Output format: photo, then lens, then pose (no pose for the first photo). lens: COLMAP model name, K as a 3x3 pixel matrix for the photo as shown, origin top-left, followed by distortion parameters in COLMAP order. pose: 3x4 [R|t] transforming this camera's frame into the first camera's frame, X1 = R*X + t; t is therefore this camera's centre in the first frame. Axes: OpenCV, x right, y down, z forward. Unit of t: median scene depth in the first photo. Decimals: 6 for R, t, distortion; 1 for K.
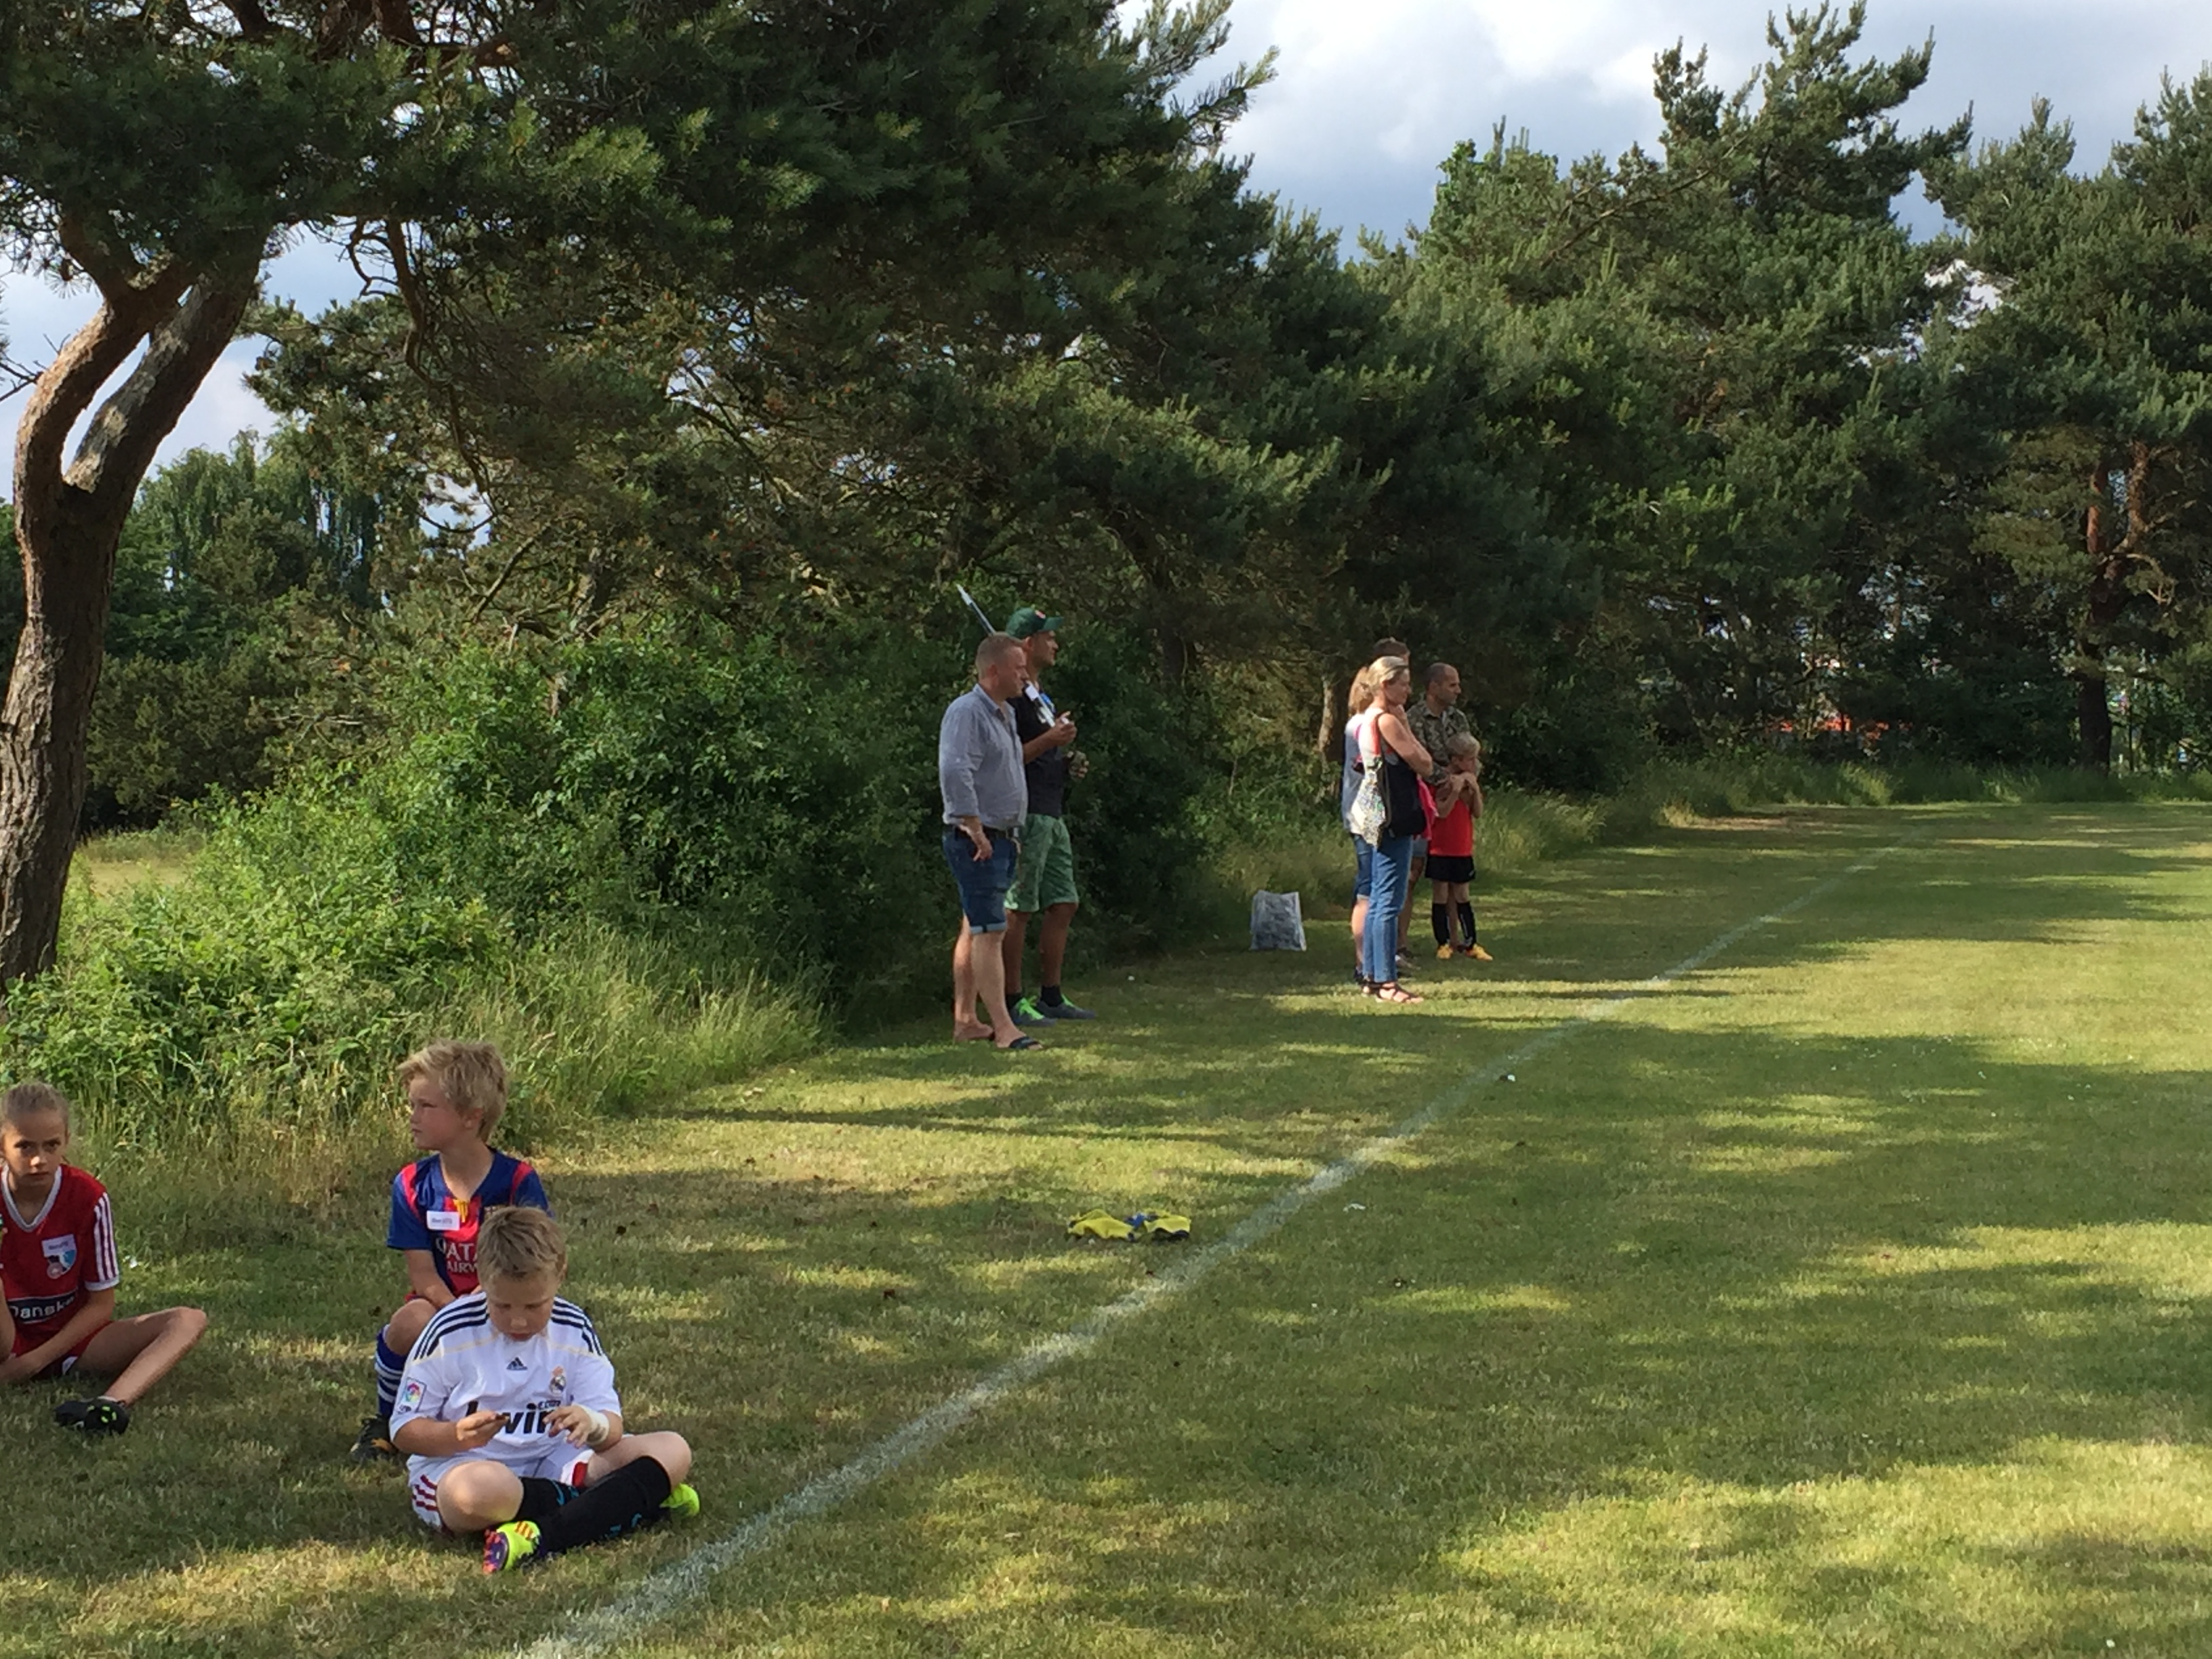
lens RADIAL K [[3578.0, 0, 1106.0], [0, 3578.0, 829.5], [0, 0, 1]] dist [0.027283, -0.029568]
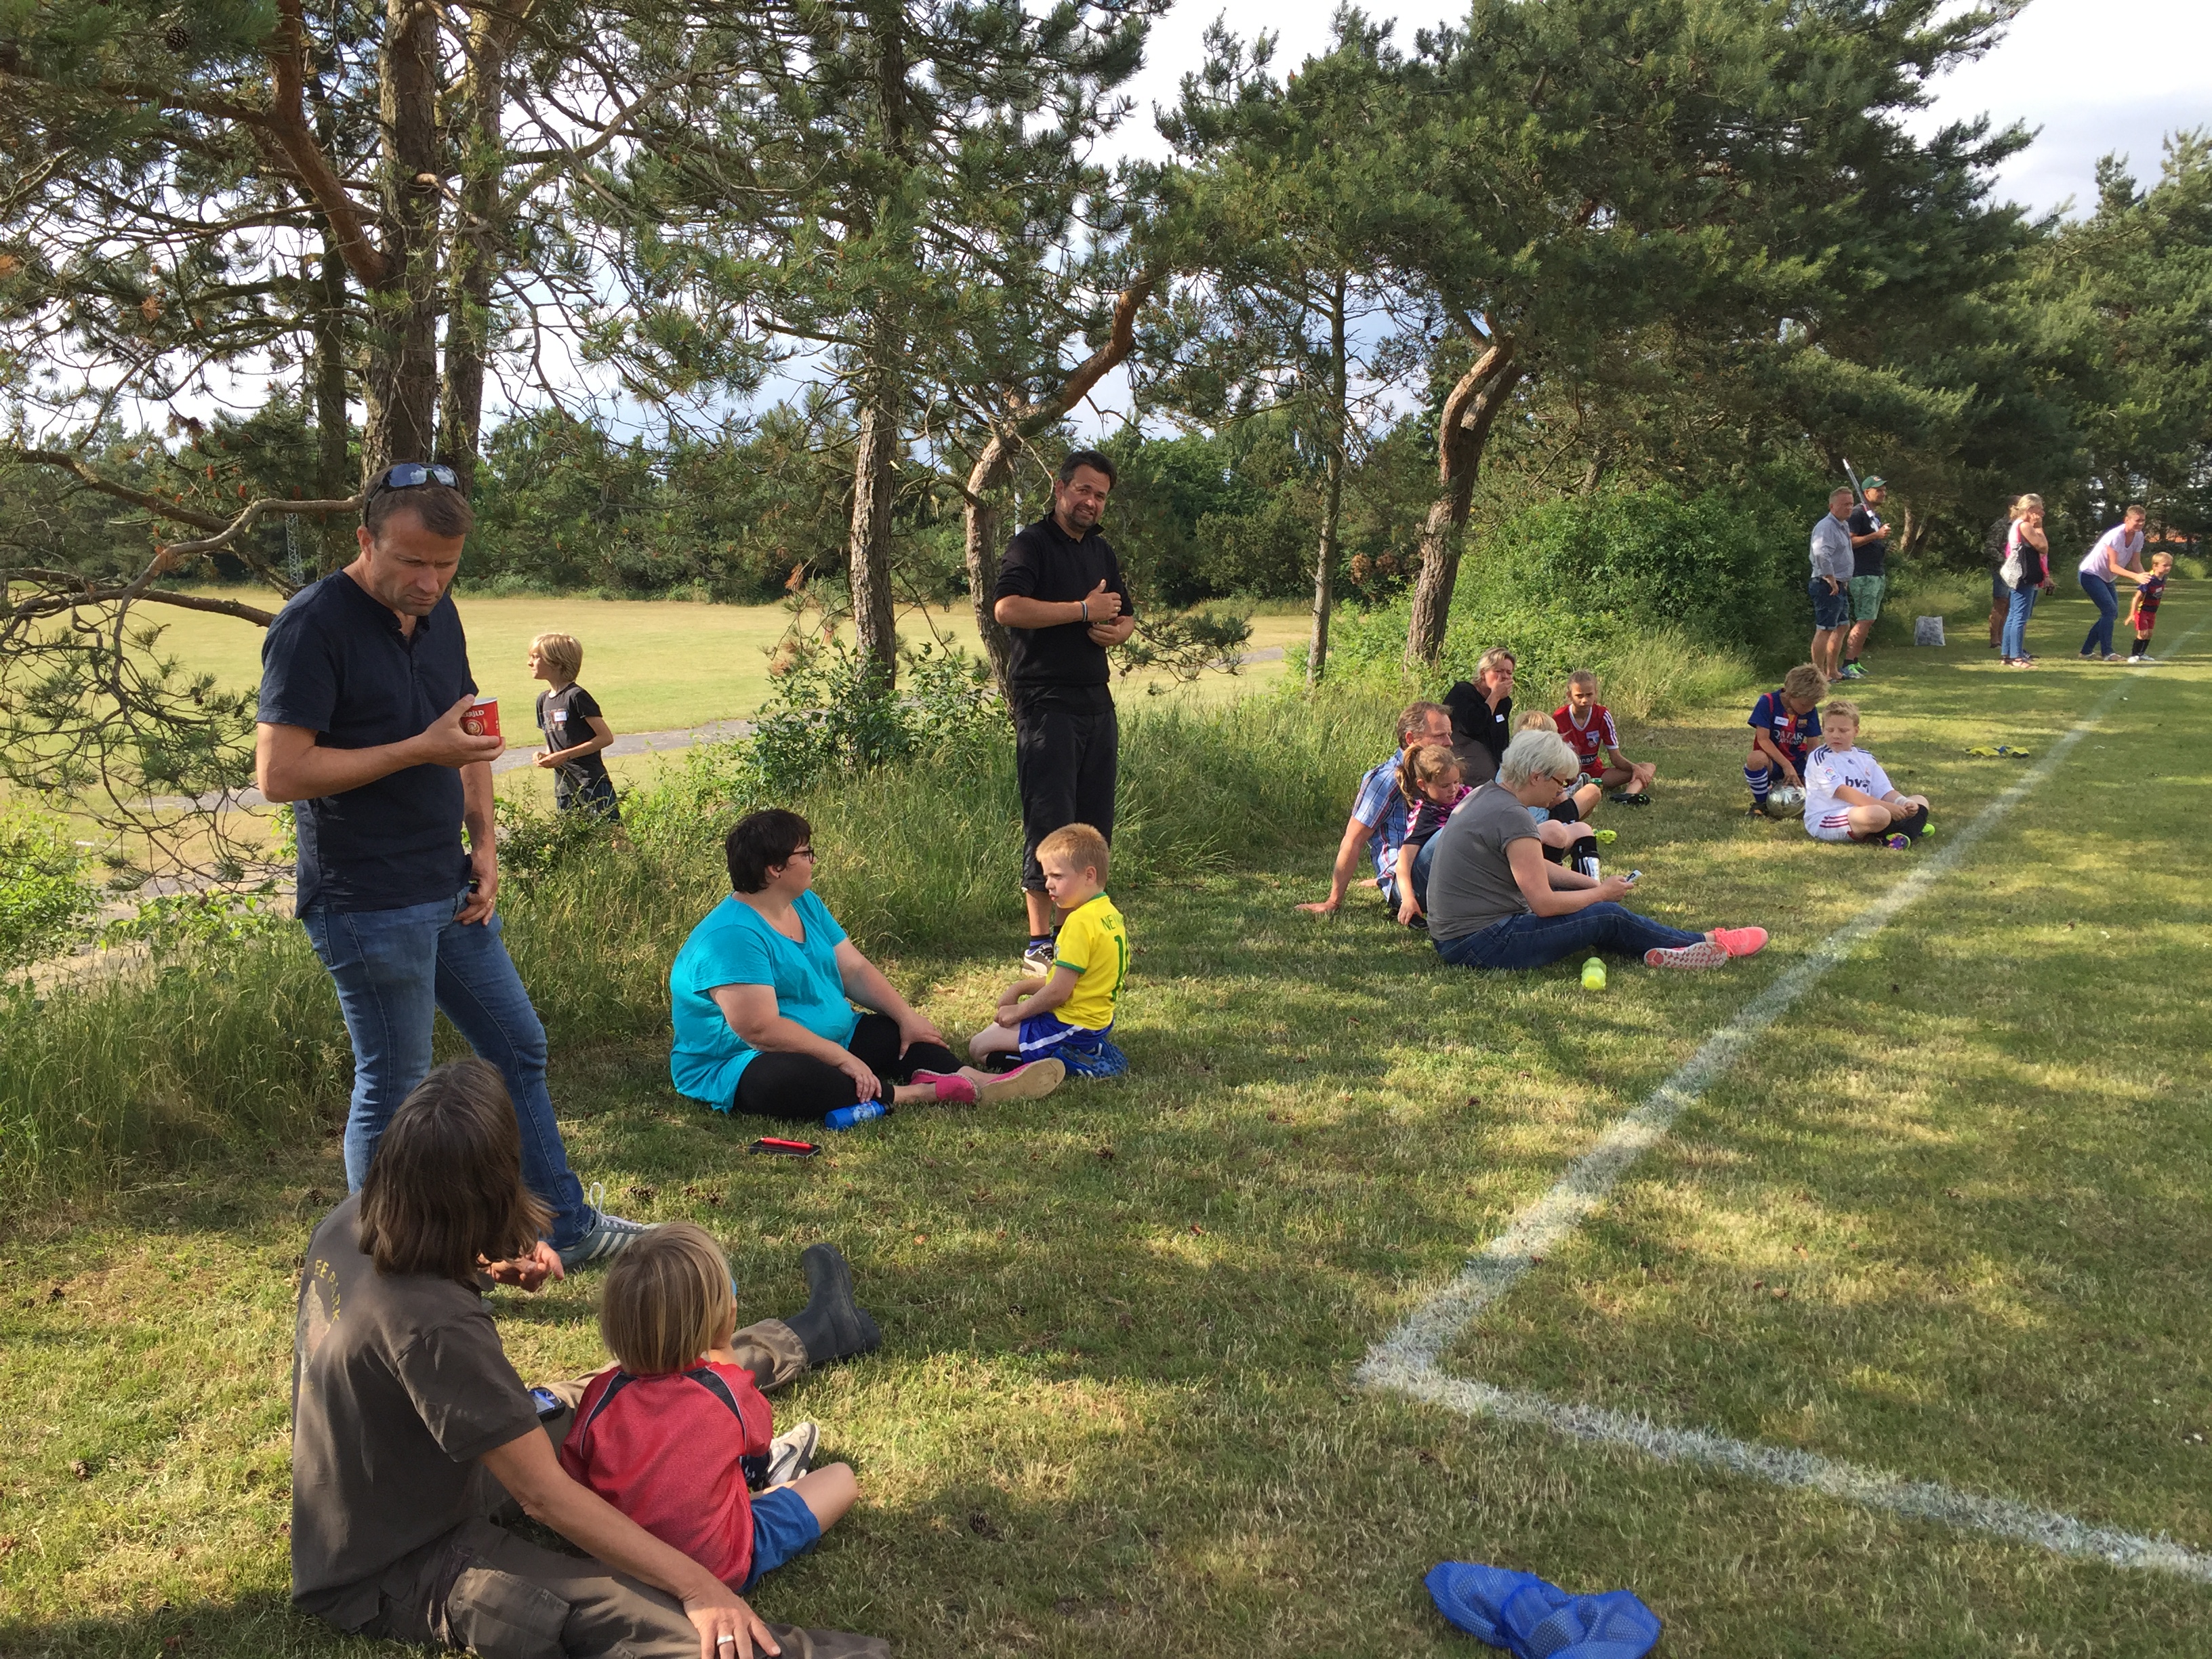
lens RADIAL K [[1845.8, 0, 1106.0], [0, 1845.8, 829.5], [0, 0, 1]] dist [0.115212, -0.158209]
pose [[0.963522, 0.033419, -0.265535, -0.114726], [-0.001321, 0.992755, 0.120149, 0.010510], [0.267627, -0.115415, 0.956585, -0.144591]]
